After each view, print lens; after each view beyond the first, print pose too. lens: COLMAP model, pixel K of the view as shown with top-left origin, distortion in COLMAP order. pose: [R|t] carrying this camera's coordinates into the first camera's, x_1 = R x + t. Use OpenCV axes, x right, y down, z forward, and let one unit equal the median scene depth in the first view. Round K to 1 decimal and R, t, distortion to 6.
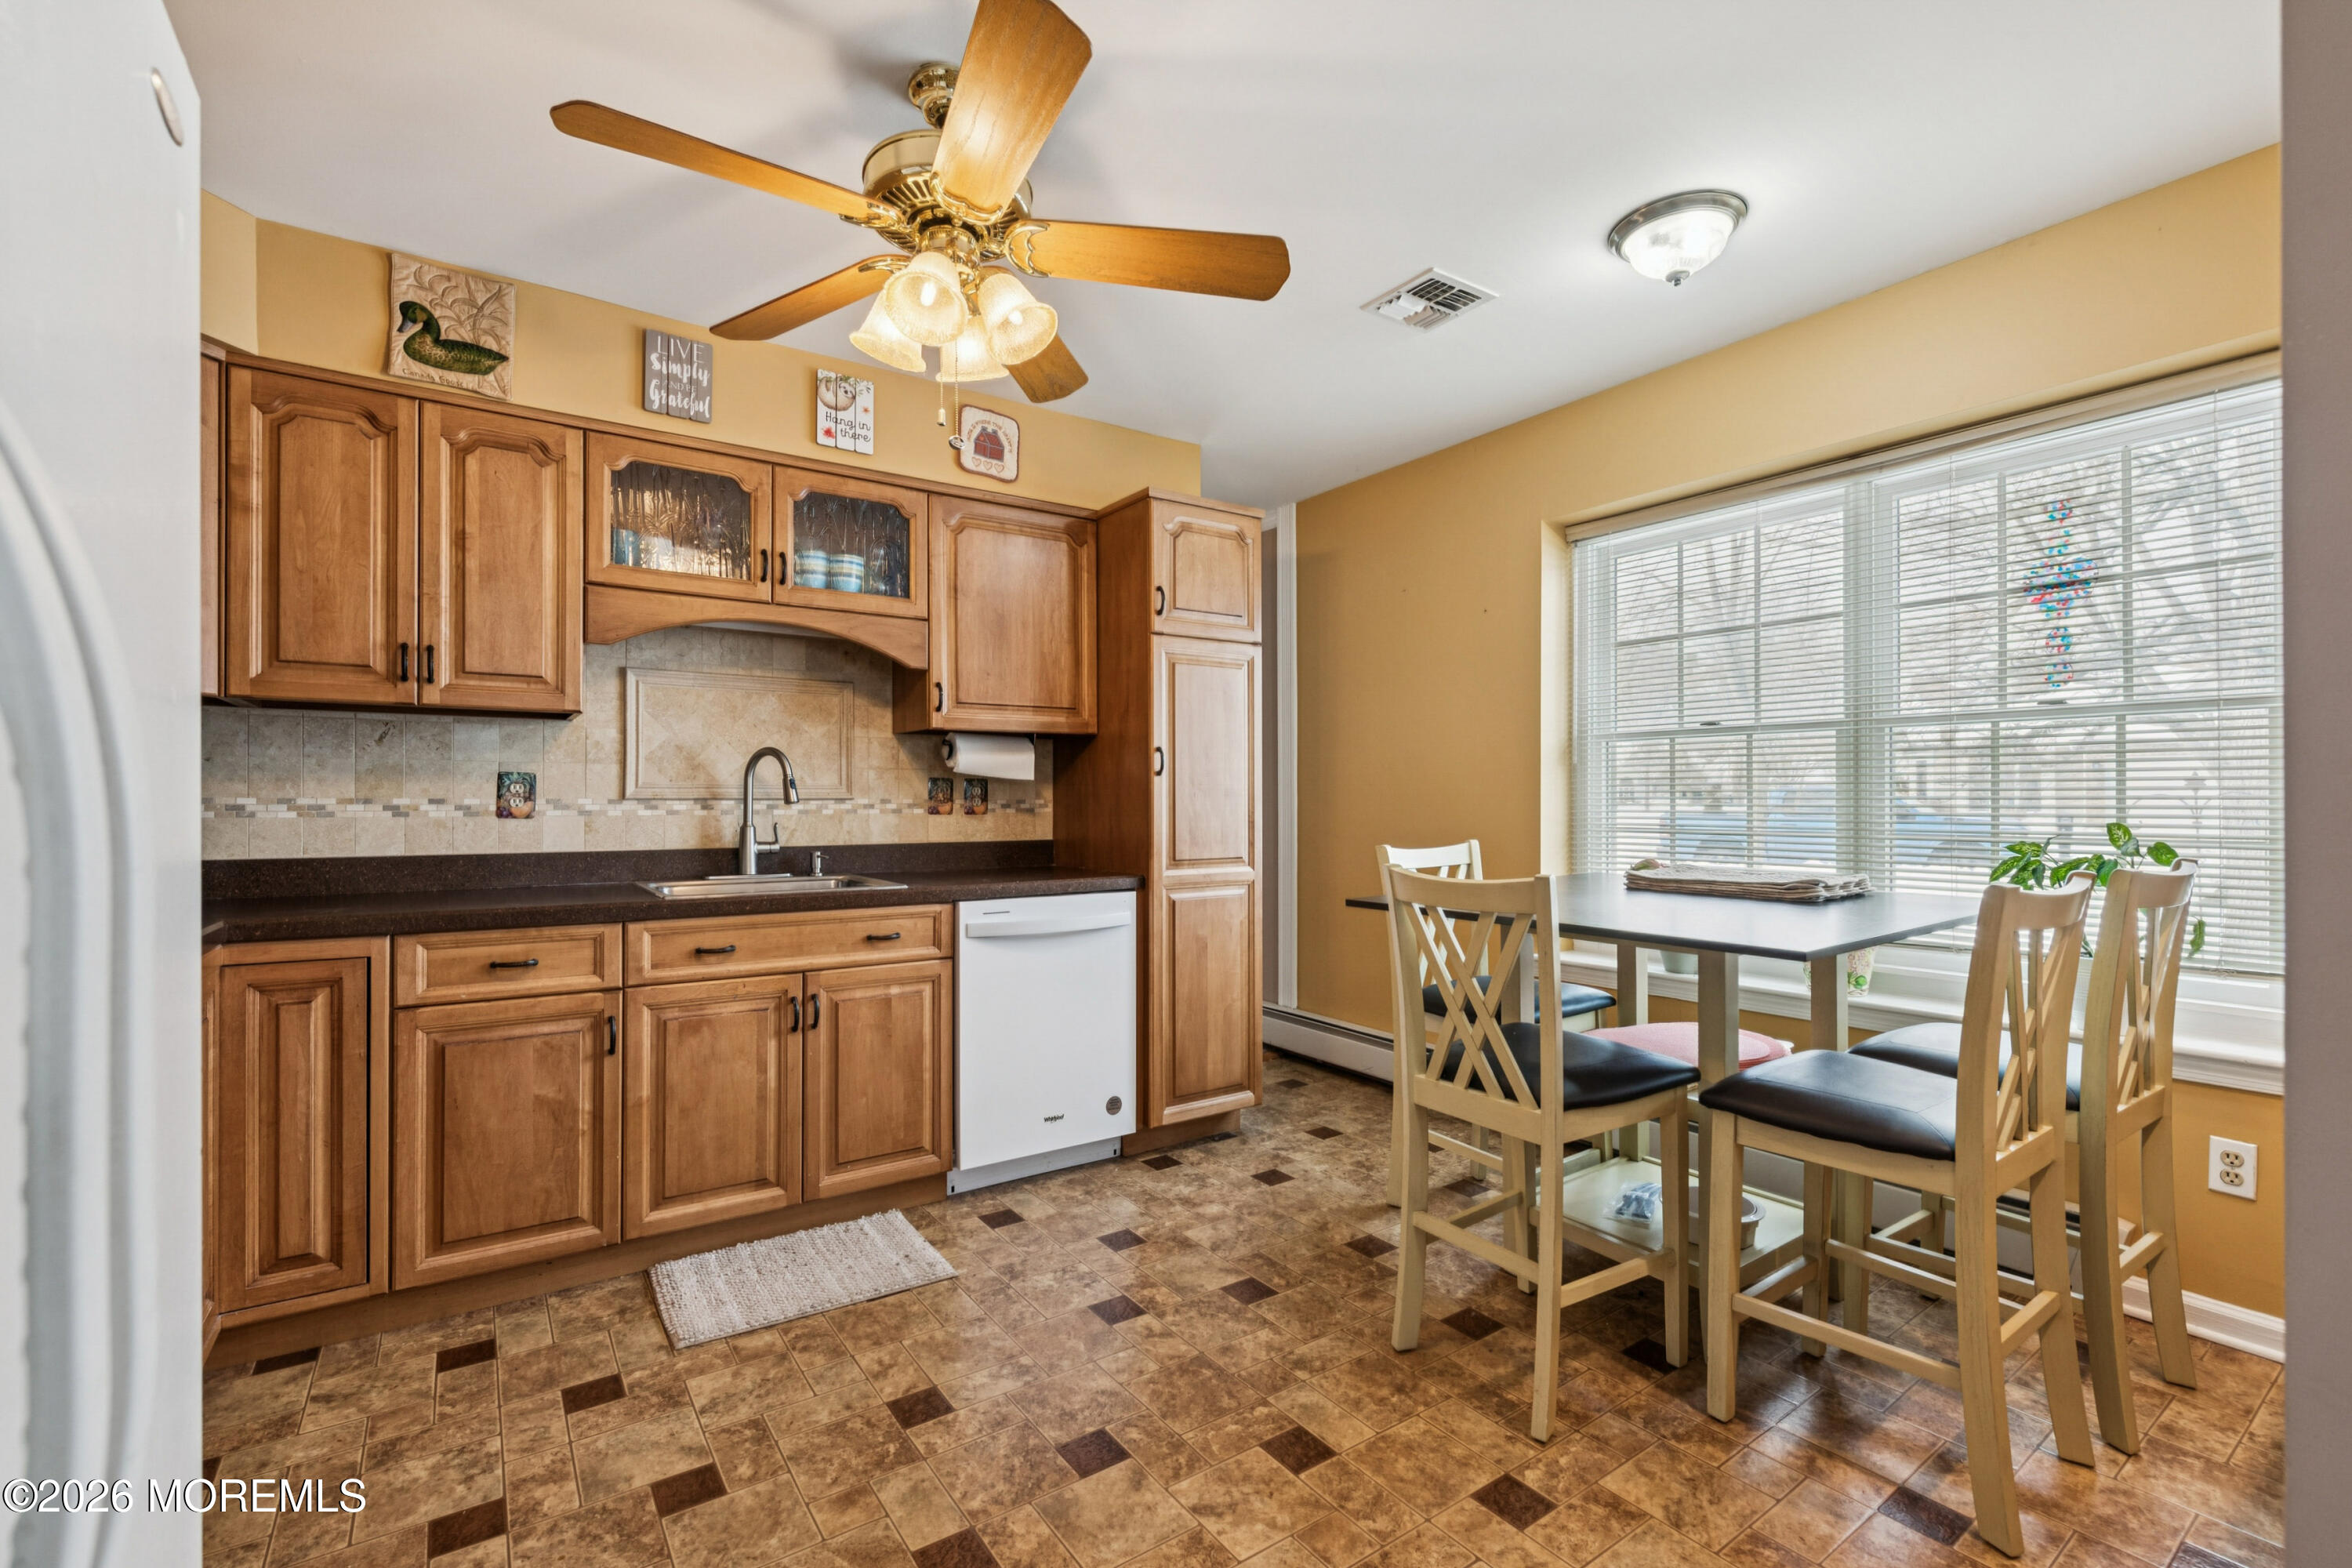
lens RADIAL K [[1028.6, 0, 1174.2], [0, 1028.6, 796.6], [0, 0, 1]] dist [0.000475, 0.000270]
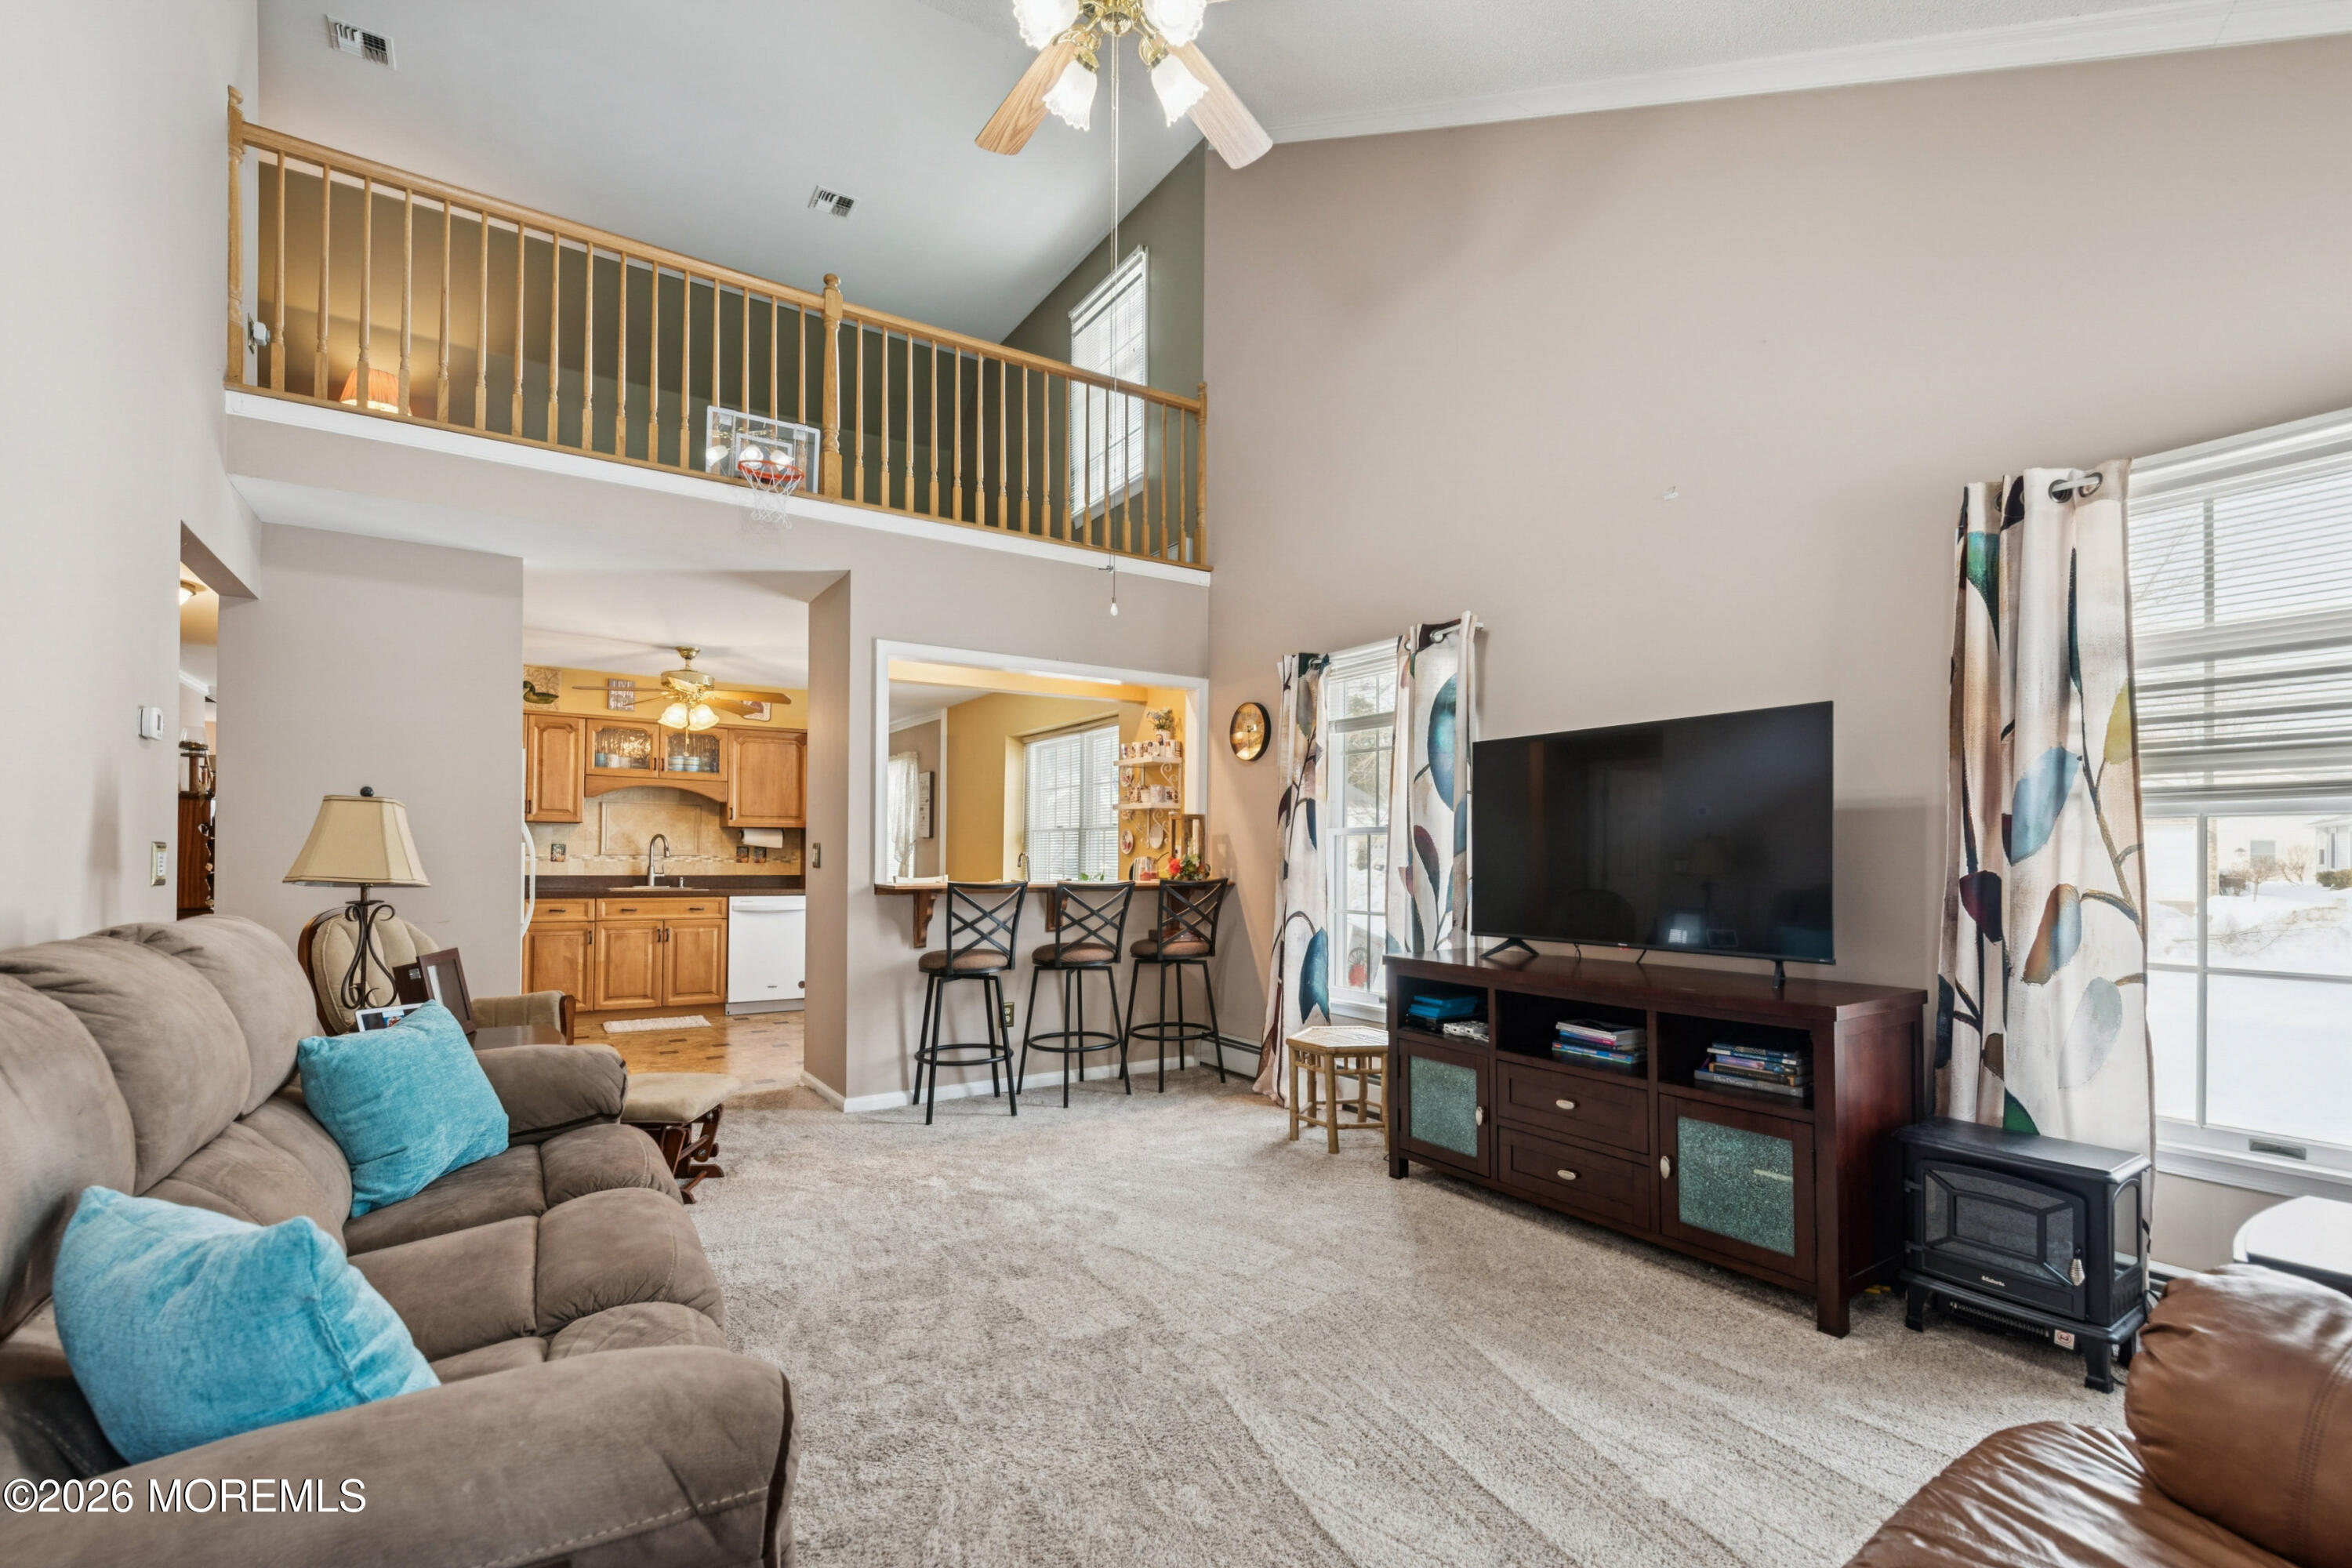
lens RADIAL K [[1034.6, 0, 1177.4], [0, 1034.6, 846.5], [0, 0, 1]] dist [0.000522, 0.000049]
pose [[0.999716, 0.010437, -0.021422, 1.050676], [-0.010690, 0.999874, -0.011741, -0.003398], [0.021297, 0.011966, 0.999702, -1.694050]]
